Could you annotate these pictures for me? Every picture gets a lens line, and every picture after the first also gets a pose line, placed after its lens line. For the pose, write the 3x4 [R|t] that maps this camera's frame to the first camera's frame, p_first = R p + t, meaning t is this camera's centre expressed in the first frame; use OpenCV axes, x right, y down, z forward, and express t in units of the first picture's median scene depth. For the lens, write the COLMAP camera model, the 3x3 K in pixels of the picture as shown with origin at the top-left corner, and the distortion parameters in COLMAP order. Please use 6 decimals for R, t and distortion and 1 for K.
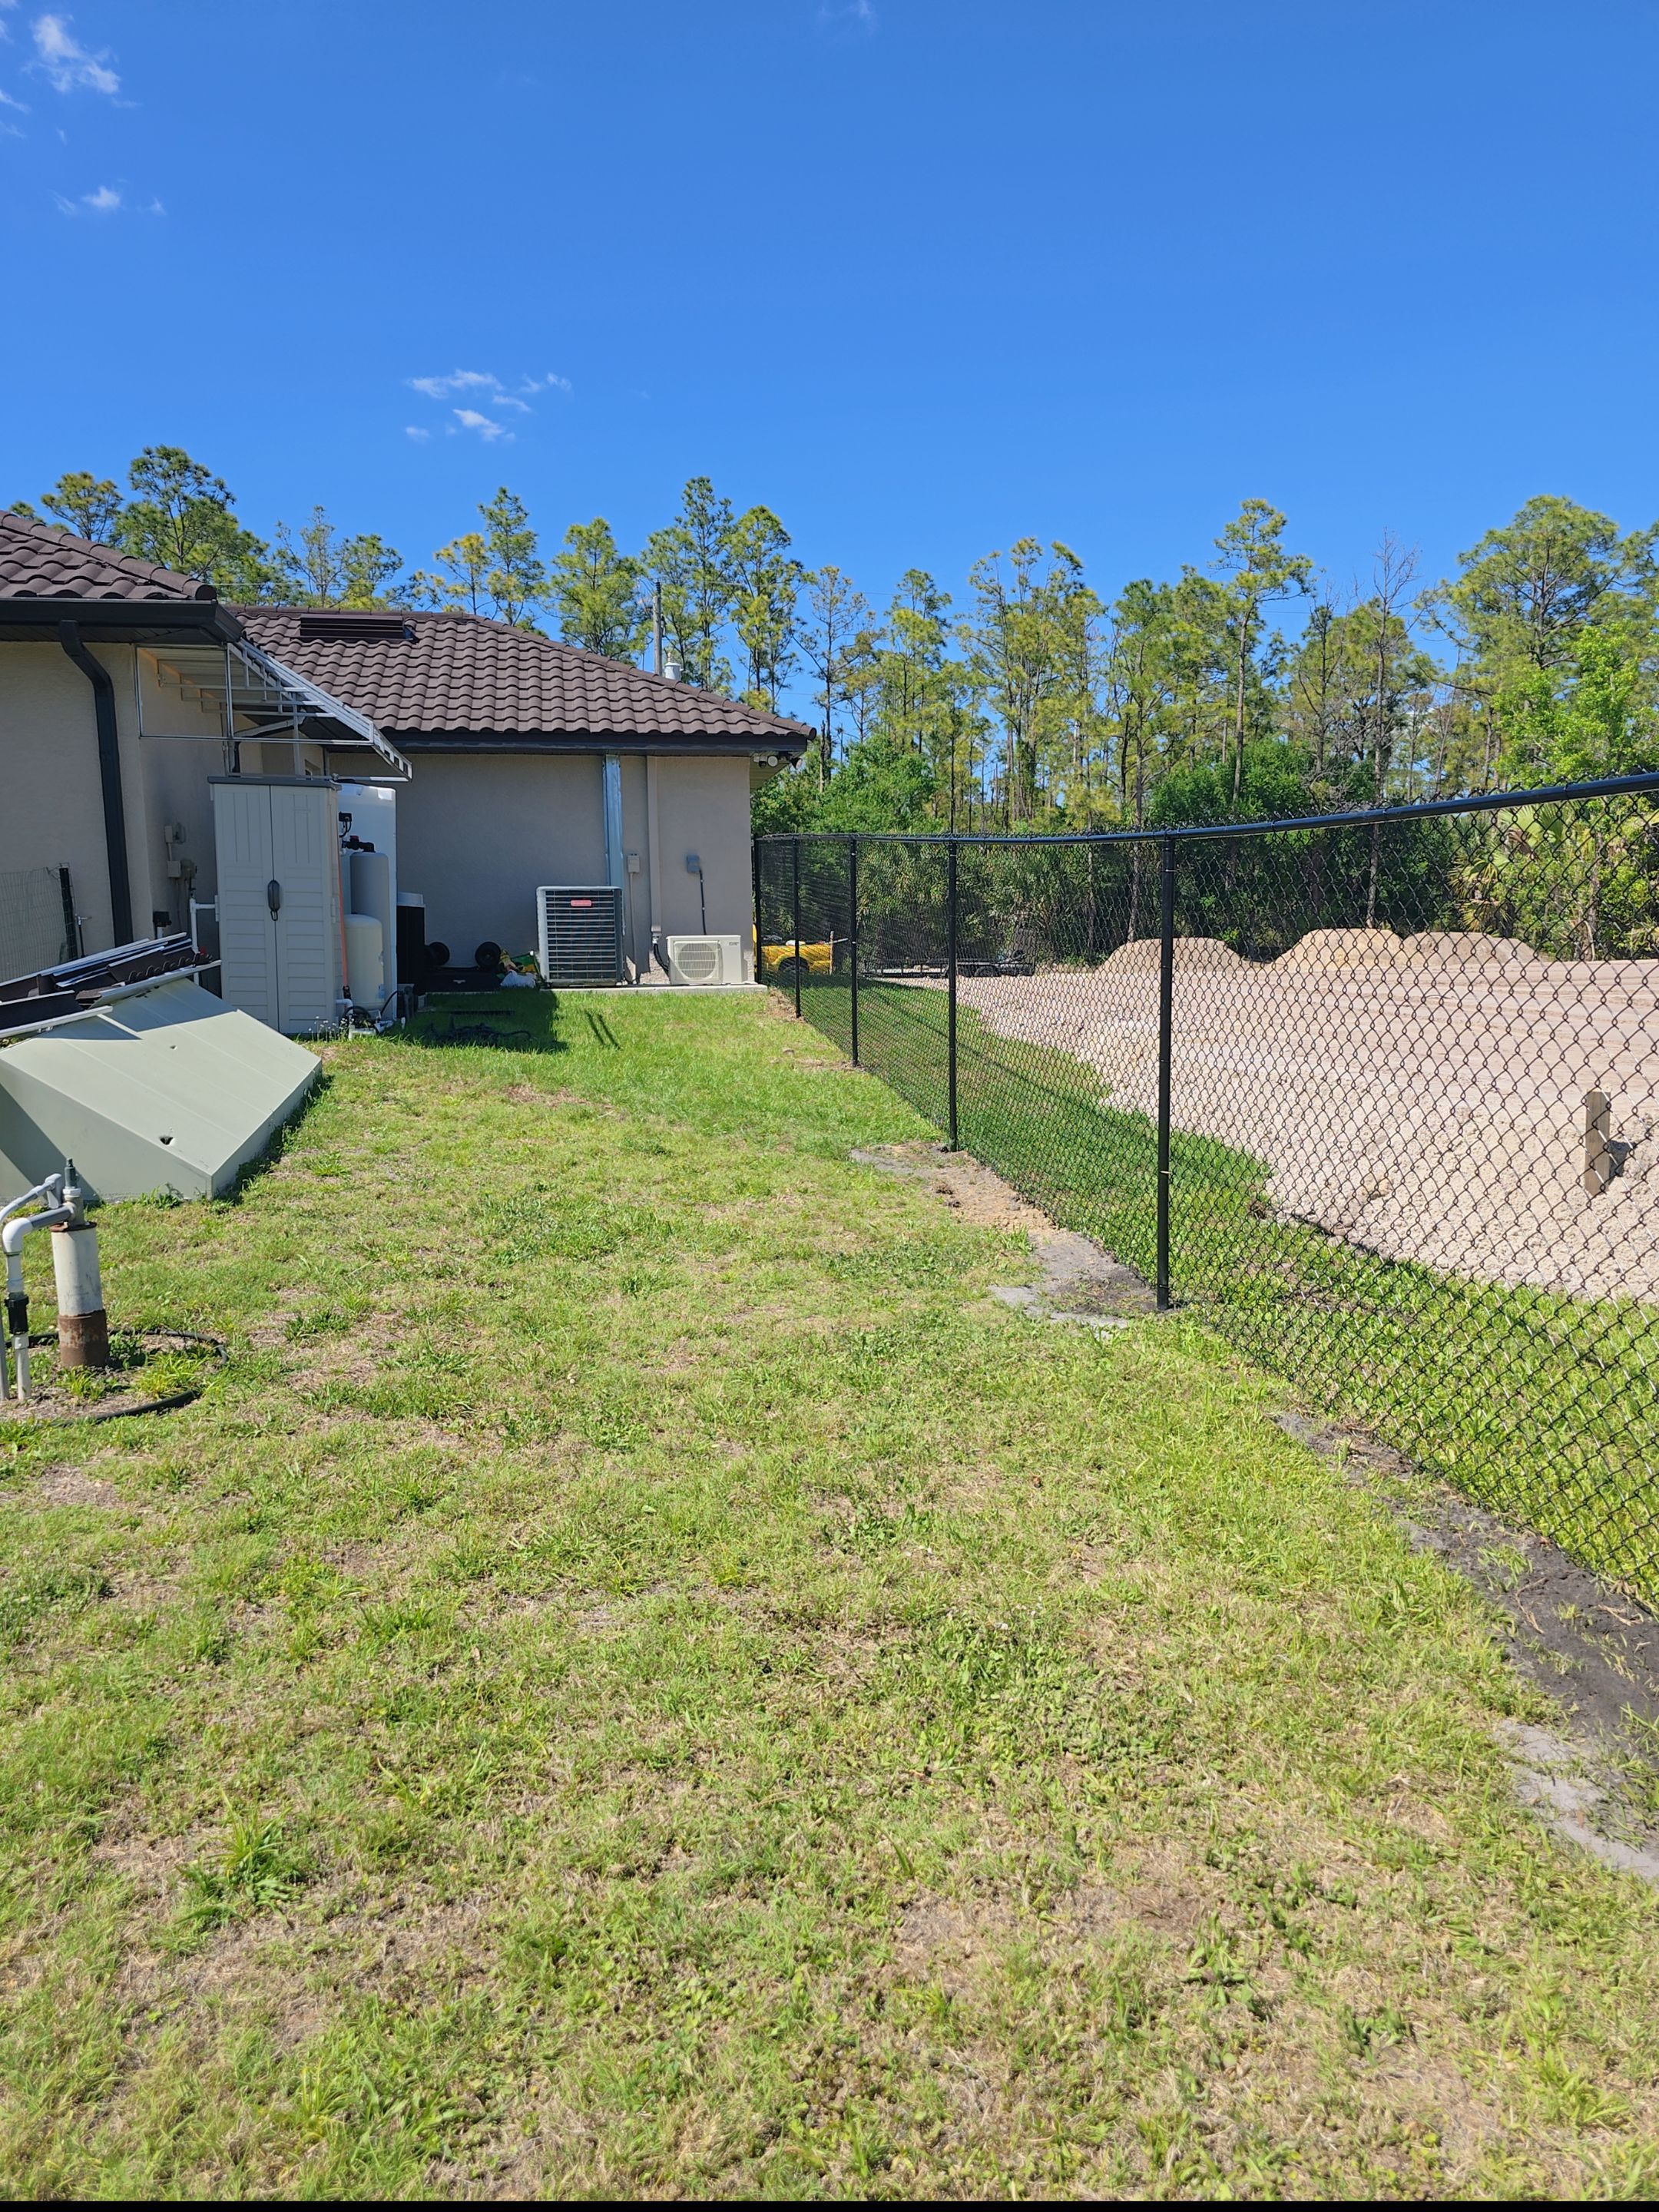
lens RADIAL K [[1485.2, 0, 840.9], [0, 1485.2, 1115.1], [0, 0, 1]] dist [0.093822, -0.095633]
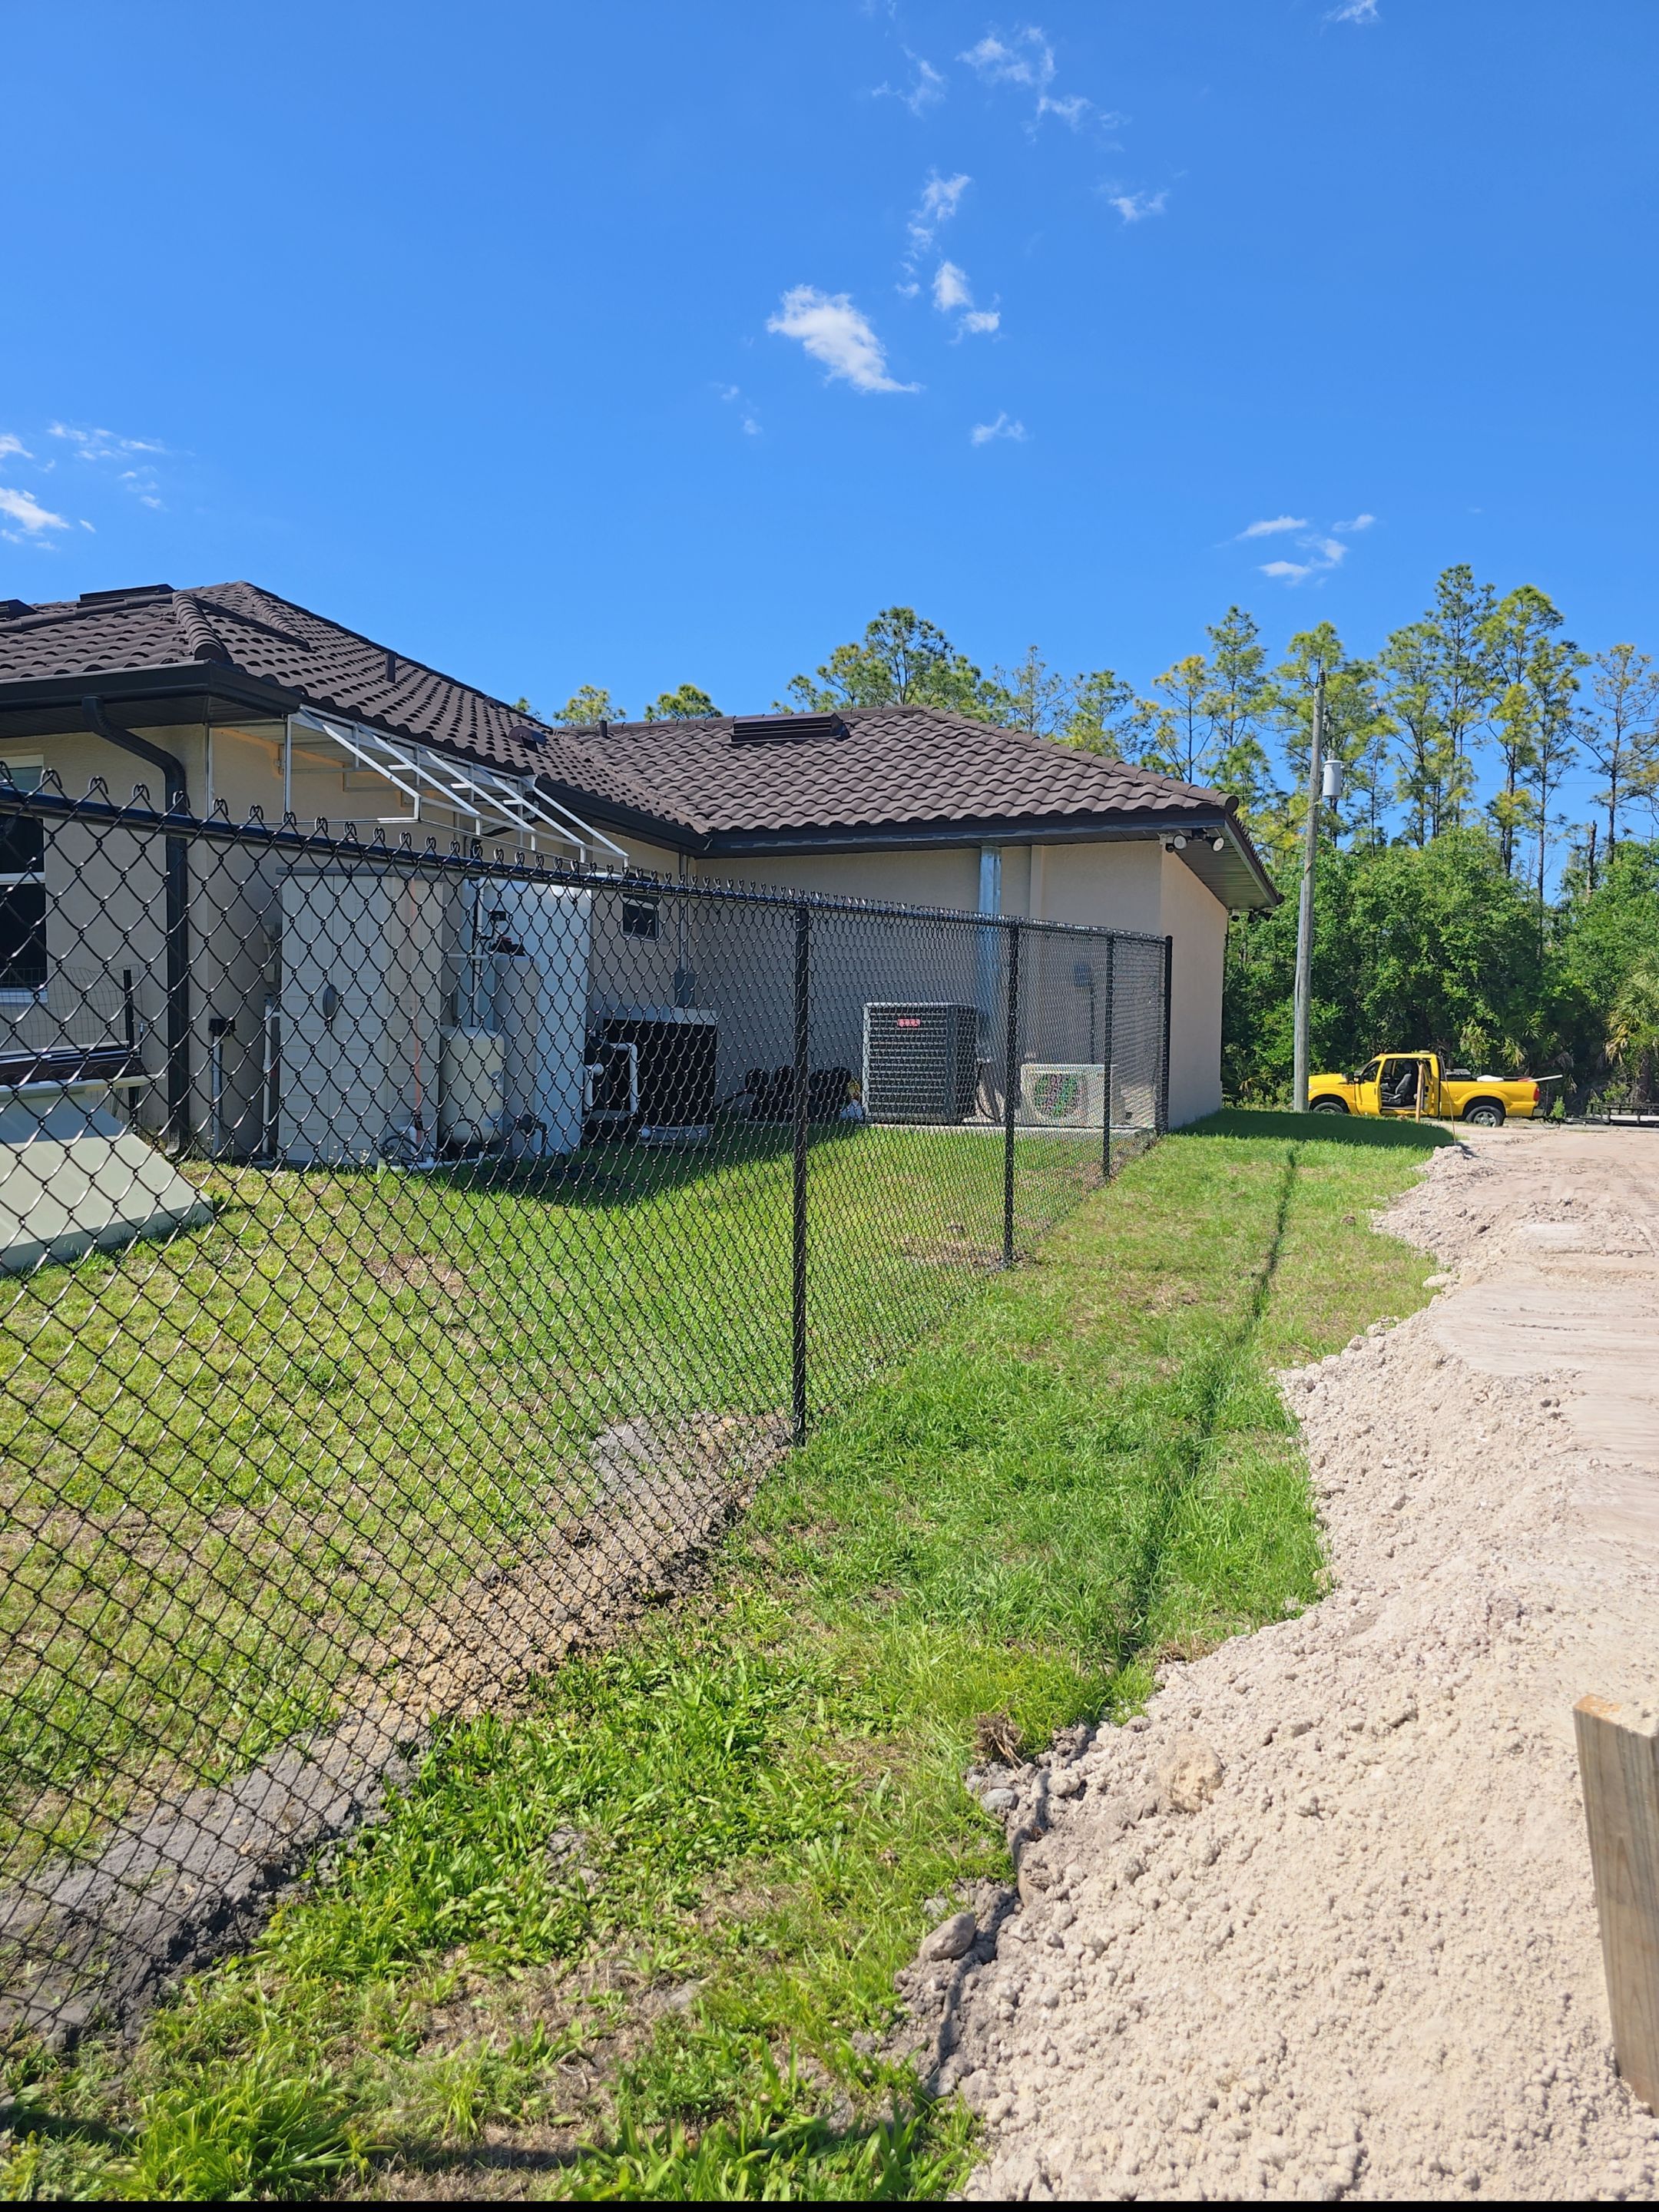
lens RADIAL K [[1485.2, 0, 840.9], [0, 1485.2, 1115.1], [0, 0, 1]] dist [0.093822, -0.095633]
pose [[0.868424, 0.046367, -0.493649, 0.052463], [-0.087831, 0.994258, -0.061123, -0.009890], [0.487981, 0.096438, 0.867510, 0.072606]]
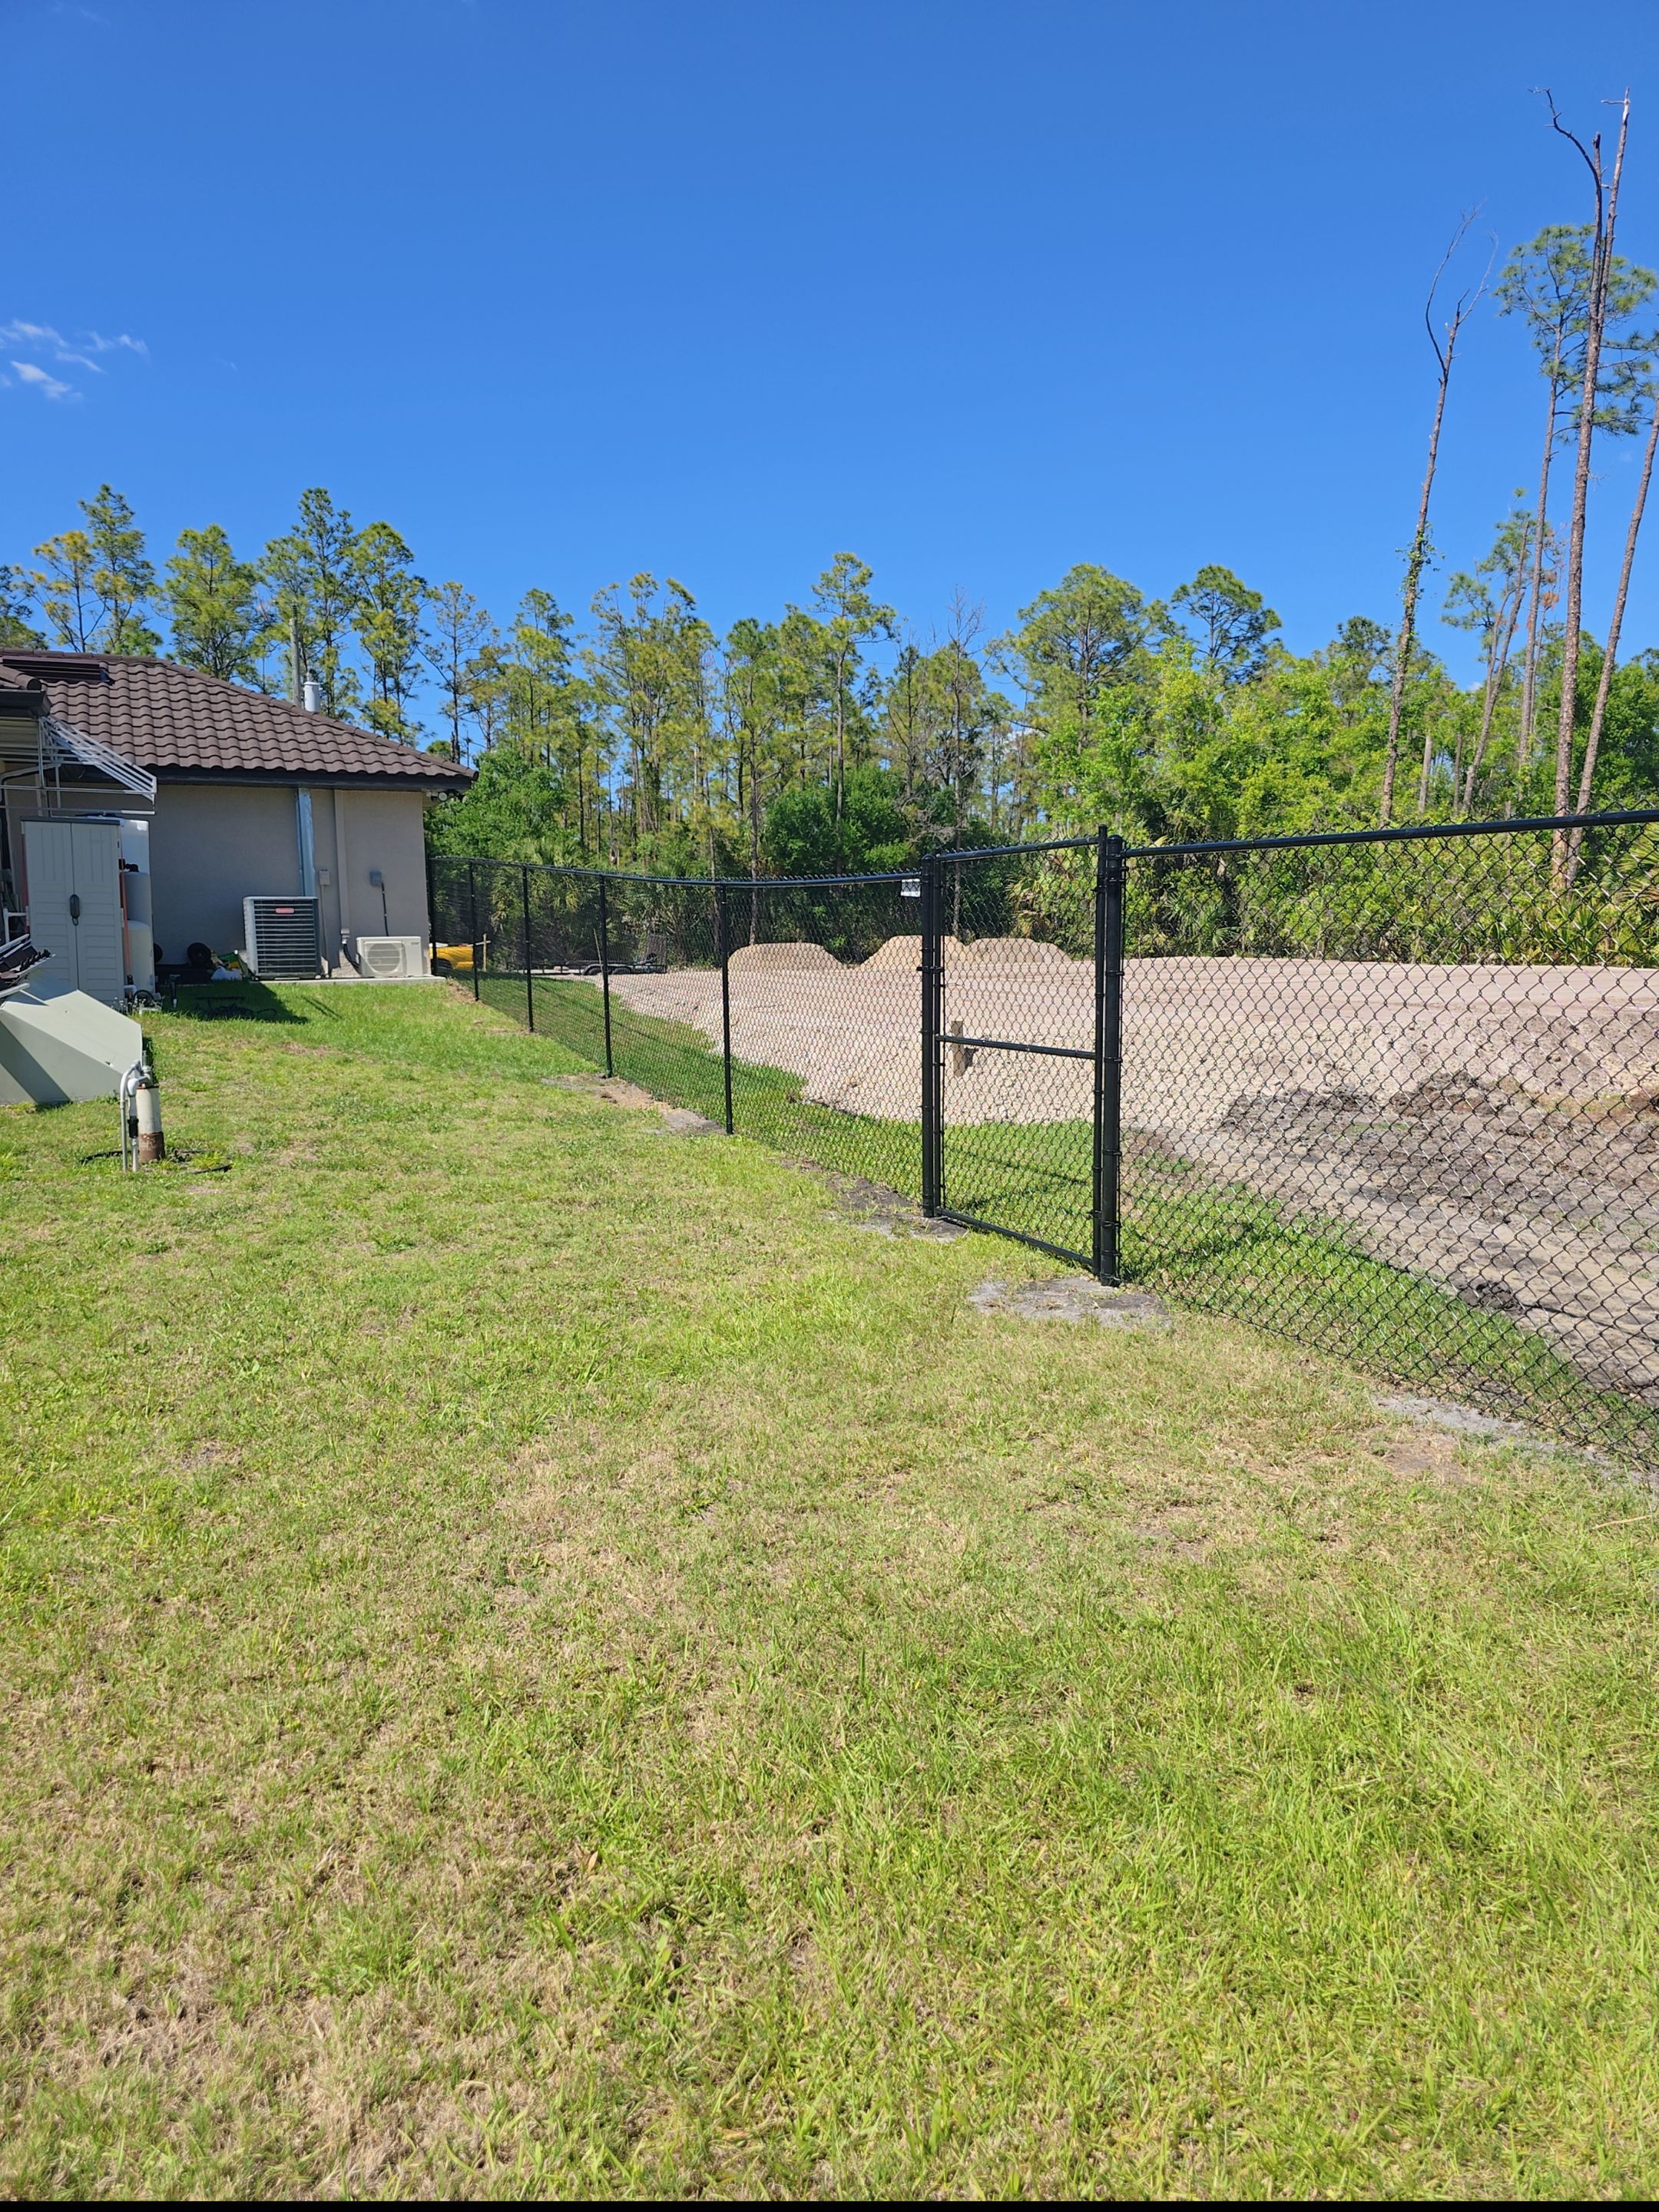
lens RADIAL K [[1485.2, 0, 840.9], [0, 1485.2, 1115.1], [0, 0, 1]] dist [0.093822, -0.095633]
pose [[0.970348, -0.029568, 0.239896, -0.008824], [0.030417, 0.999537, 0.000164, 0.010065], [-0.239790, 0.007137, 0.970799, -0.078550]]
